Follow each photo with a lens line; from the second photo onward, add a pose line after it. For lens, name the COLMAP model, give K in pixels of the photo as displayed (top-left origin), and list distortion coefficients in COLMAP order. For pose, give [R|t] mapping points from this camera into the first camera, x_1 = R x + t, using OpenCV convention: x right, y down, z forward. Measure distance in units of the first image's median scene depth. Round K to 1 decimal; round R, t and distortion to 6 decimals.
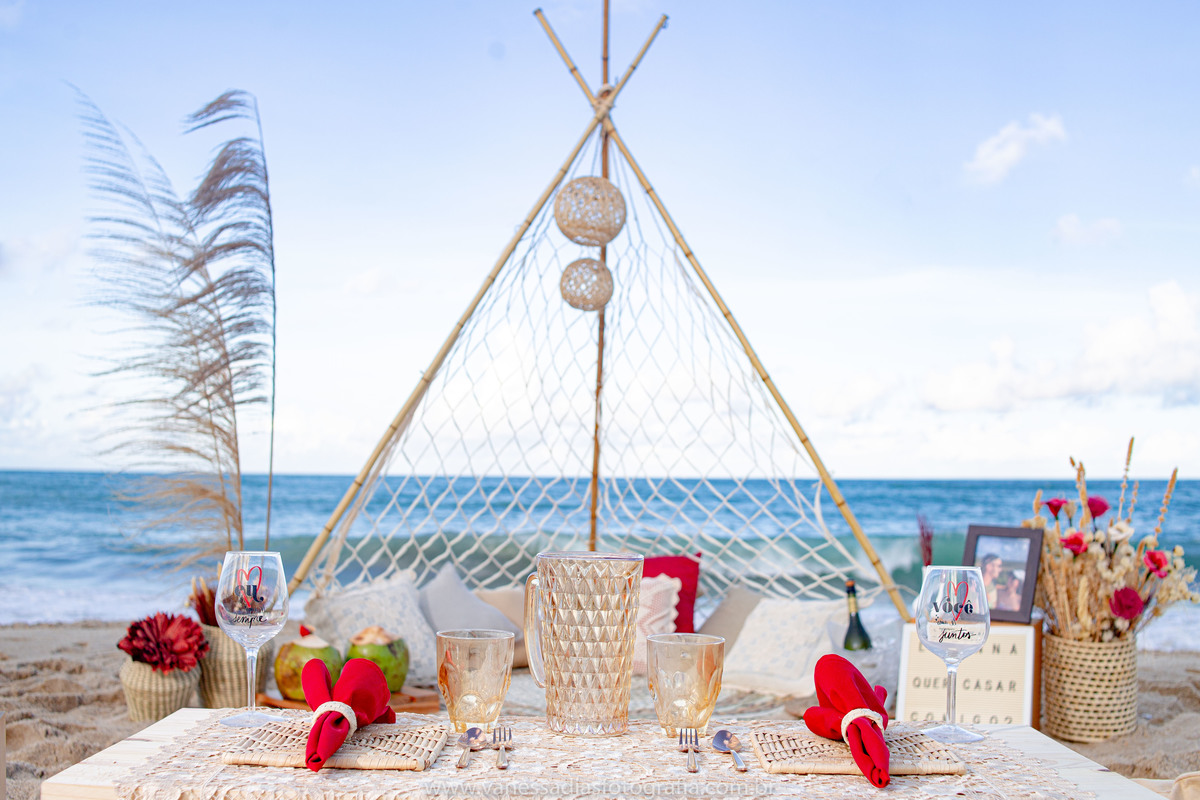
lens RADIAL K [[1272.7, 0, 597.4], [0, 1272.7, 388.8], [0, 0, 1]] dist [-0.127219, 0.044359]
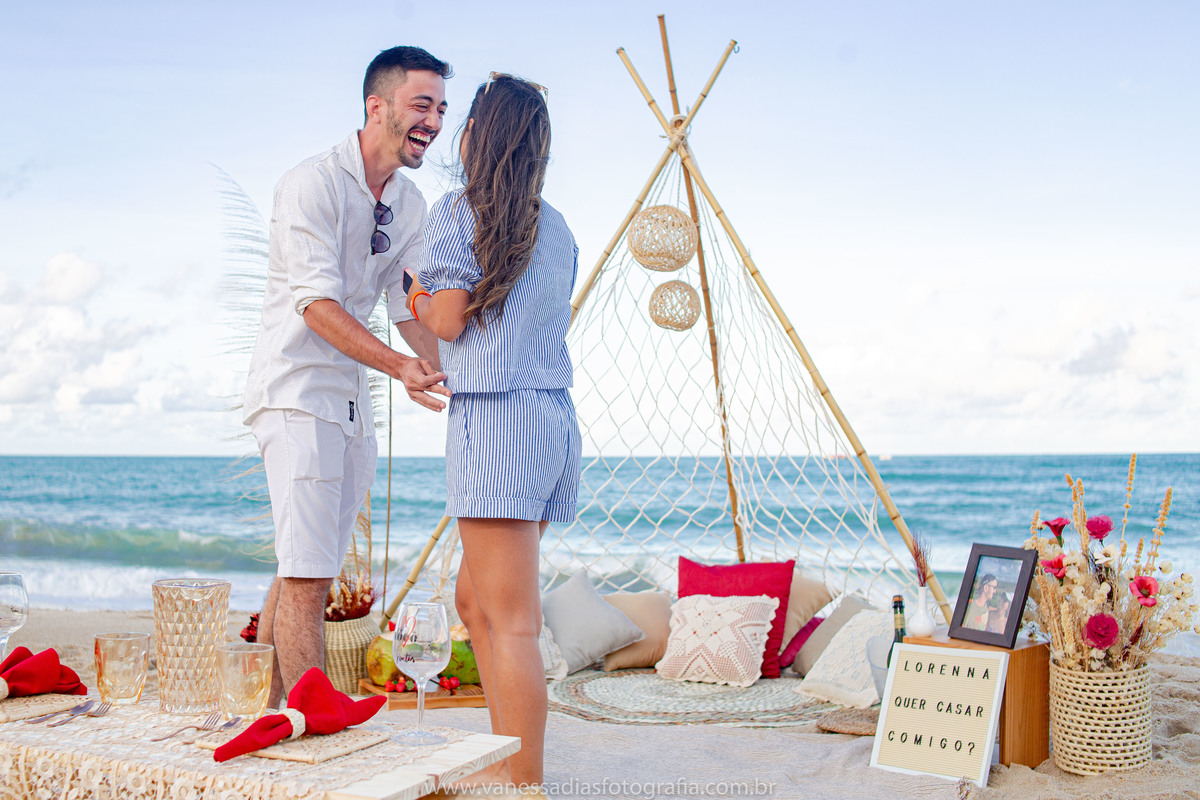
lens RADIAL K [[1323.6, 0, 518.4], [0, 1323.6, 366.3], [0, 0, 1]] dist [-0.132973, 0.064331]
pose [[0.917857, -0.036583, -0.395223, 0.380235], [0.035956, 0.999313, -0.008995, -0.033606], [0.395280, -0.005954, 0.918541, -0.068177]]
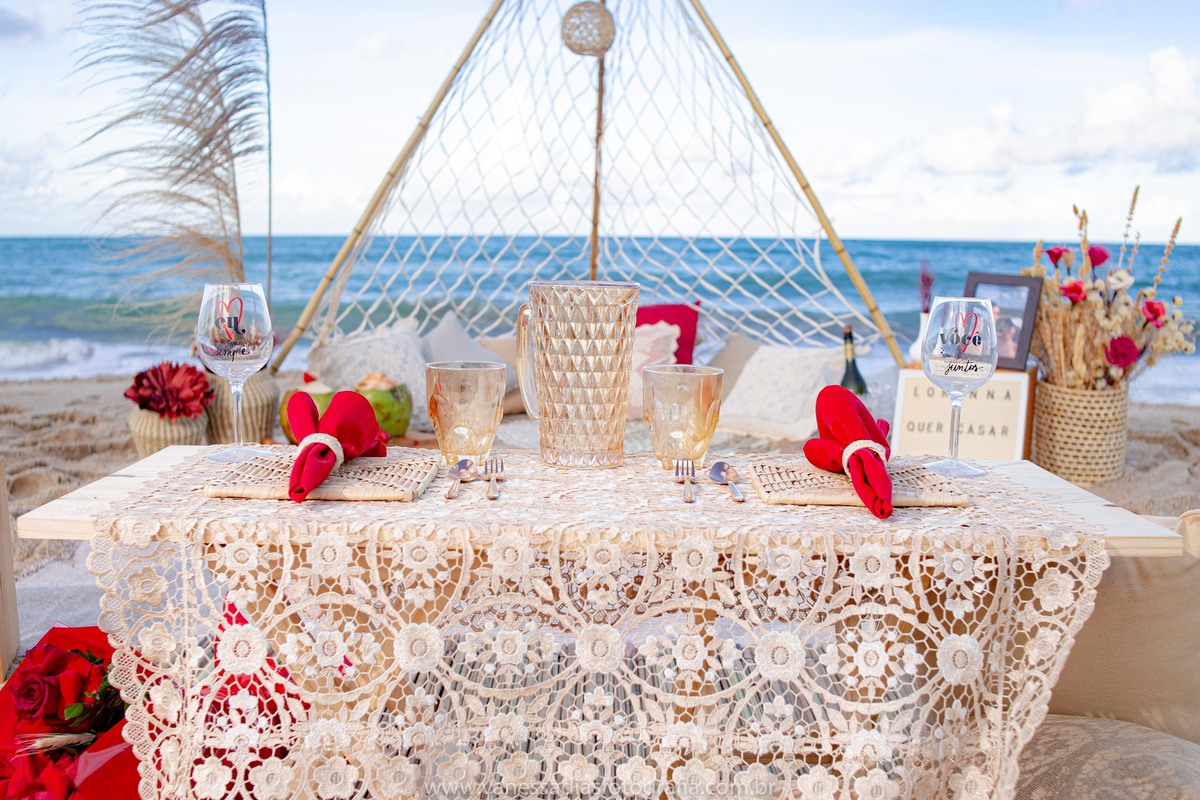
lens RADIAL K [[1236.1, 0, 597.5], [0, 1236.1, 402.8], [0, 0, 1]] dist [-0.128982, 0.024786]
pose [[0.999997, -0.001451, -0.002051, 0.002649], [0.001837, 0.979254, 0.202627, 0.012993], [0.001714, -0.202631, 0.979254, 0.029430]]
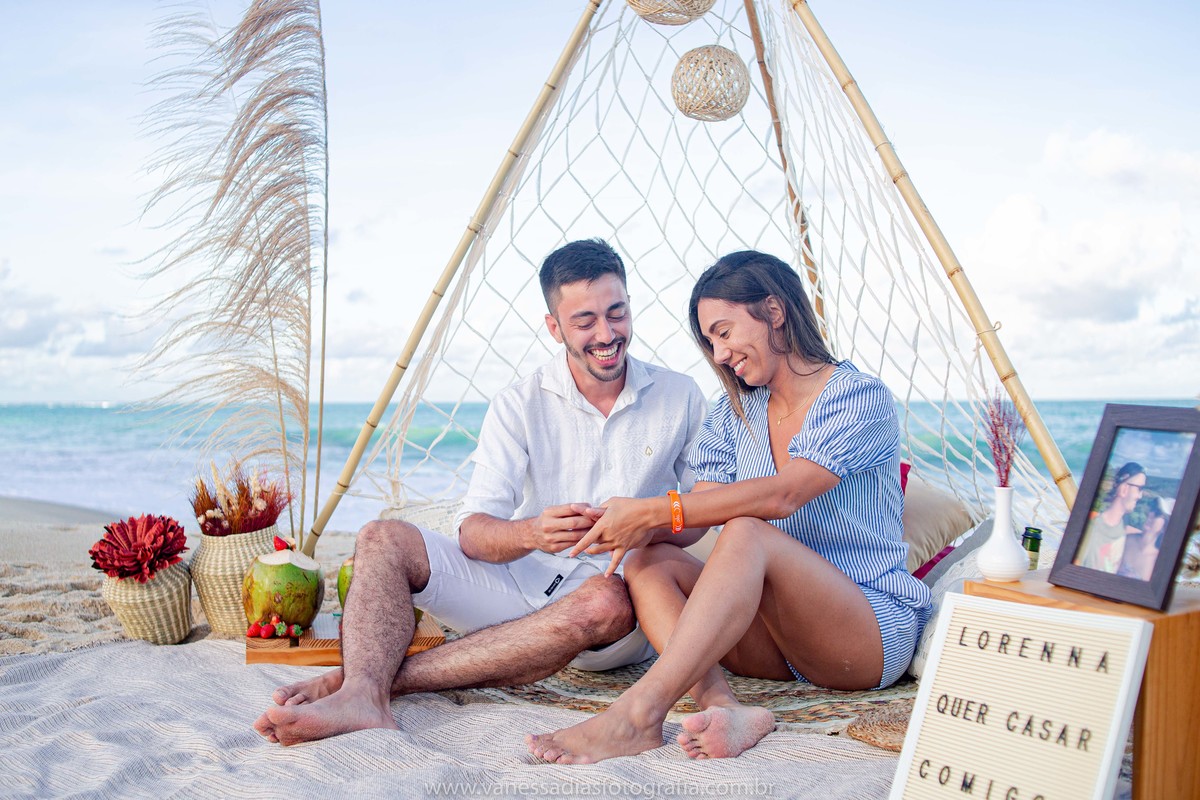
lens RADIAL K [[1268.6, 0, 541.5], [0, 1268.6, 372.9], [0, 0, 1]] dist [-0.128479, 0.050517]
pose [[0.804856, -0.024756, -0.592954, 0.413115], [0.052730, 0.998161, 0.029902, 0.069291], [0.591124, -0.055333, 0.804681, 0.472790]]
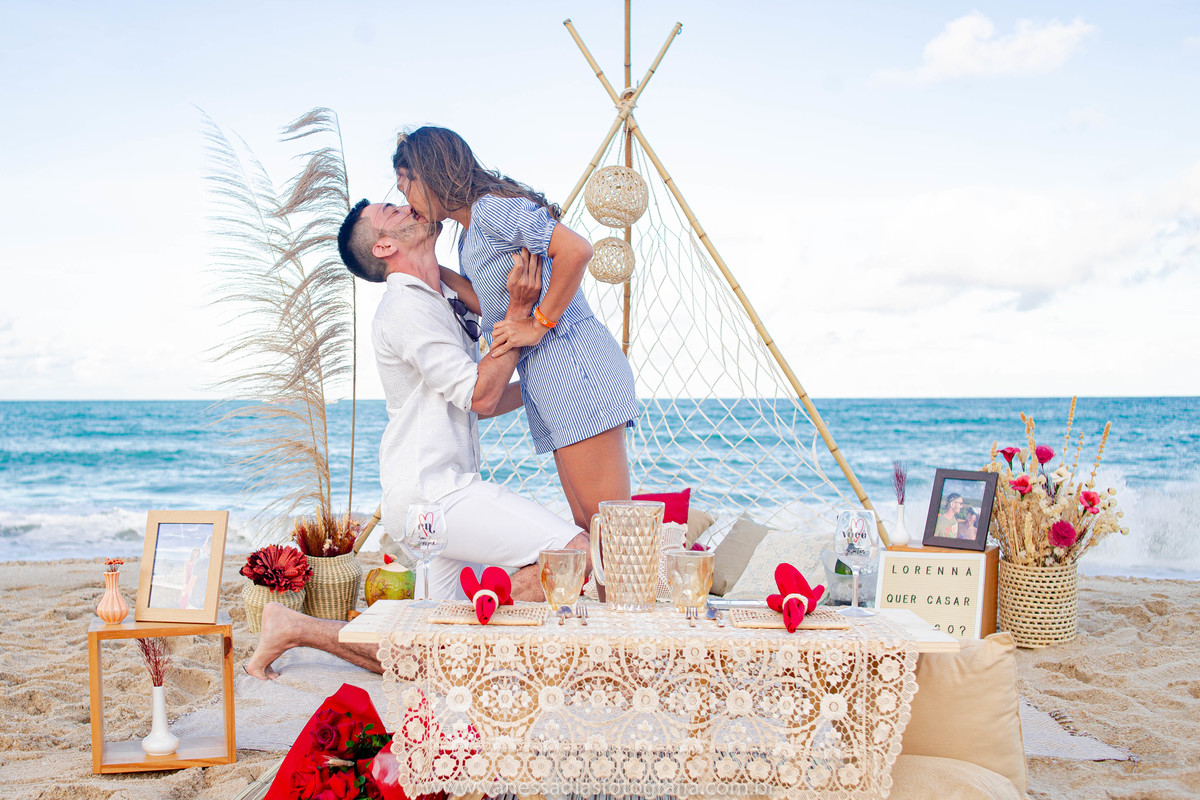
lens RADIAL K [[1381.8, 0, 485.6], [0, 1381.8, 401.2], [0, 0, 1]] dist [-0.131500, 0.058056]
pose [[0.995495, -0.011613, -0.094104, -0.010369], [0.018058, 0.997527, 0.067928, -0.053279], [0.093082, -0.069322, 0.993242, -0.331680]]
